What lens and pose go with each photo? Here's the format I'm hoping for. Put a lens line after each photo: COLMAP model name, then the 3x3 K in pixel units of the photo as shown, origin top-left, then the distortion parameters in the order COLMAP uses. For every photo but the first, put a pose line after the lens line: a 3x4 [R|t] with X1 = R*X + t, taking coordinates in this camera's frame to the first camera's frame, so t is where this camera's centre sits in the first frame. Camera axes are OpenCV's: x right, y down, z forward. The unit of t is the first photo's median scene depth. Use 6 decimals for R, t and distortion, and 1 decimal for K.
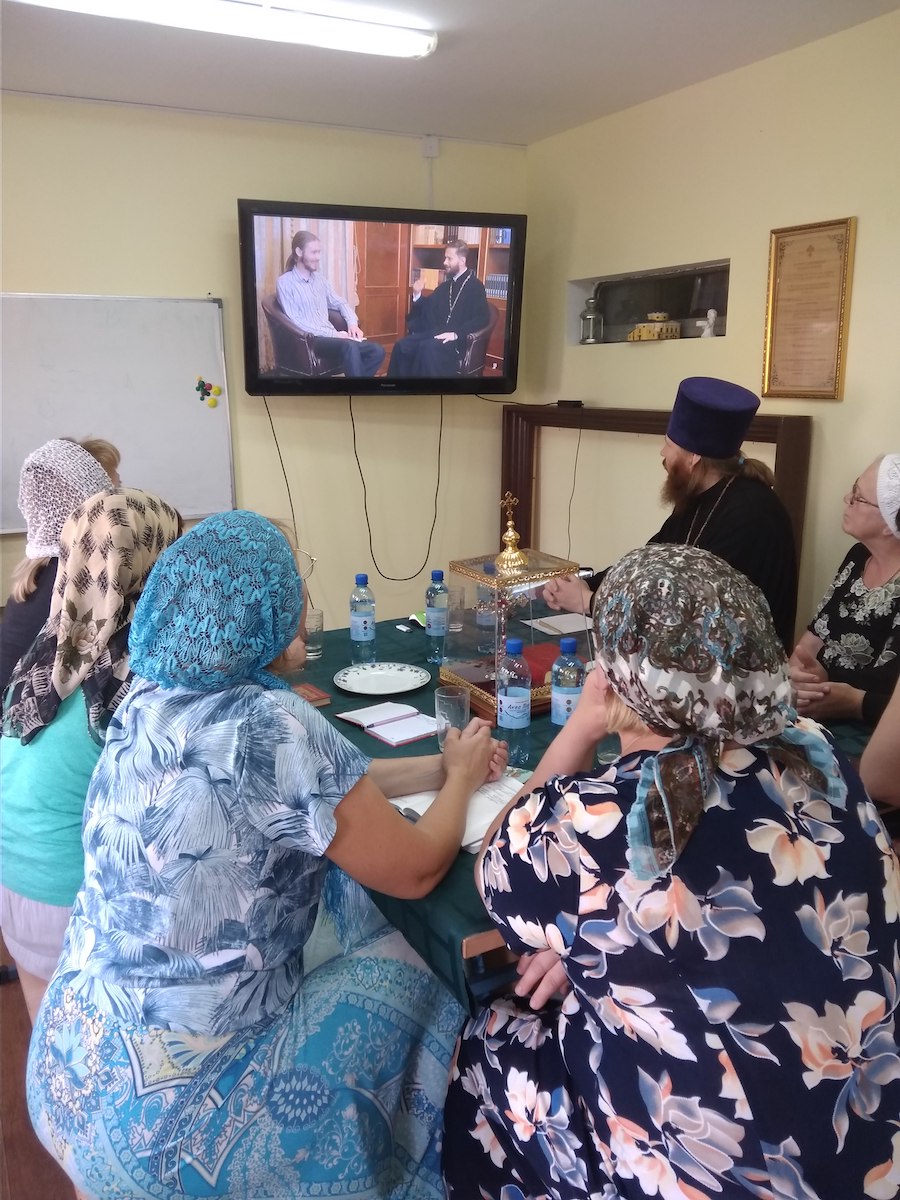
lens RADIAL K [[997.5, 0, 457.5], [0, 997.5, 597.1], [0, 0, 1]] dist [0.061584, -0.060828]
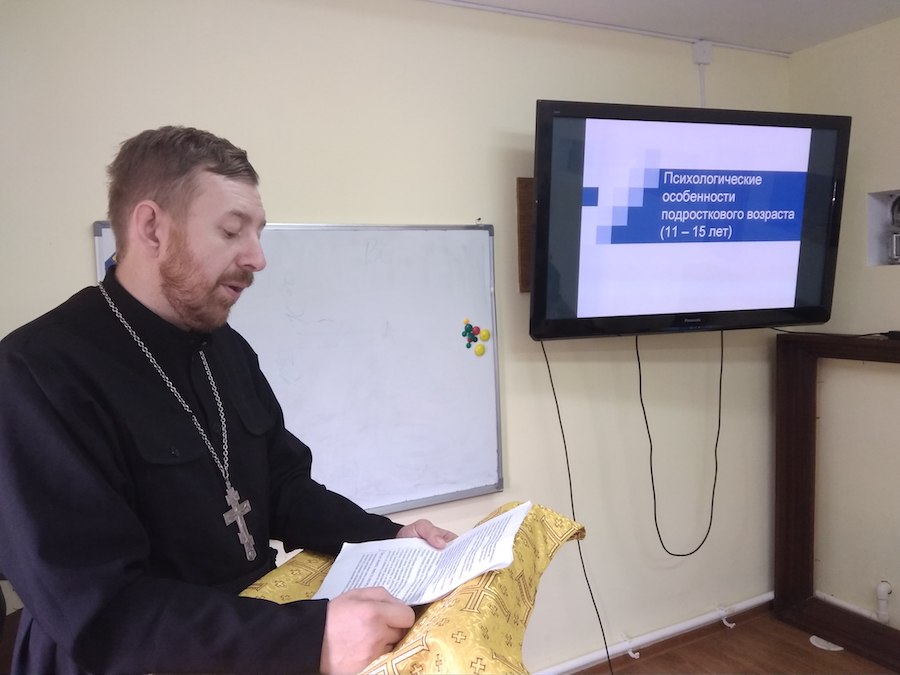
lens RADIAL K [[748.2, 0, 453.1], [0, 748.2, 338.8], [0, 0, 1]] dist [0.061584, -0.060828]
pose [[0.999213, -0.024770, -0.030975, -0.489301], [0.019830, 0.988381, -0.150695, -0.223887], [0.034348, 0.149962, 0.988095, 0.805348]]
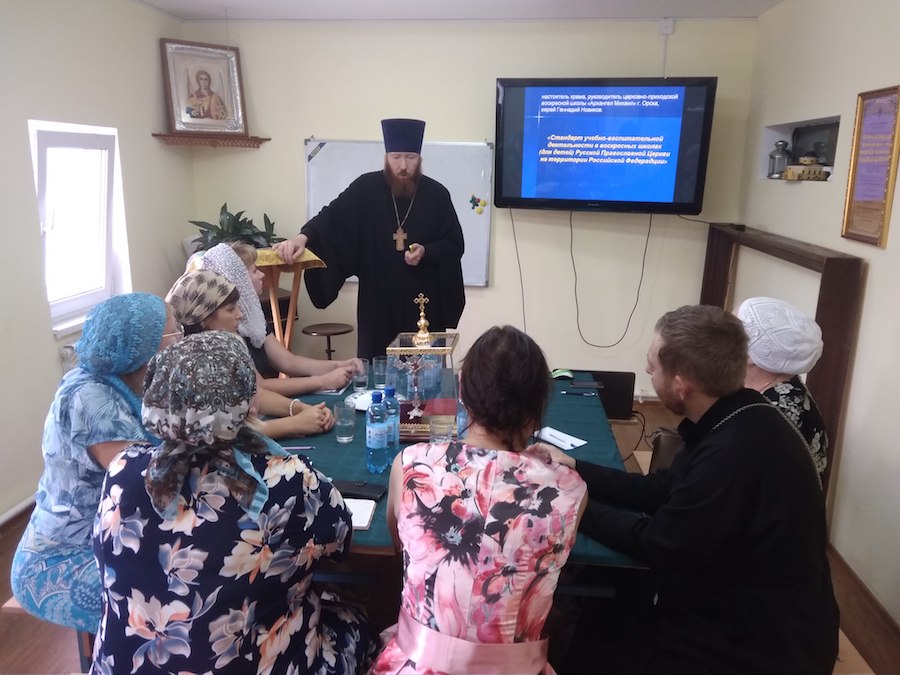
lens RADIAL K [[748.2, 0, 451.9], [0, 748.2, 341.2], [0, 0, 1]] dist [0.061584, -0.060828]
pose [[0.830886, 0.153109, -0.534964, 0.708197], [-0.150819, 0.987378, 0.048346, -0.095202], [0.535614, 0.040512, 0.843491, 0.060297]]
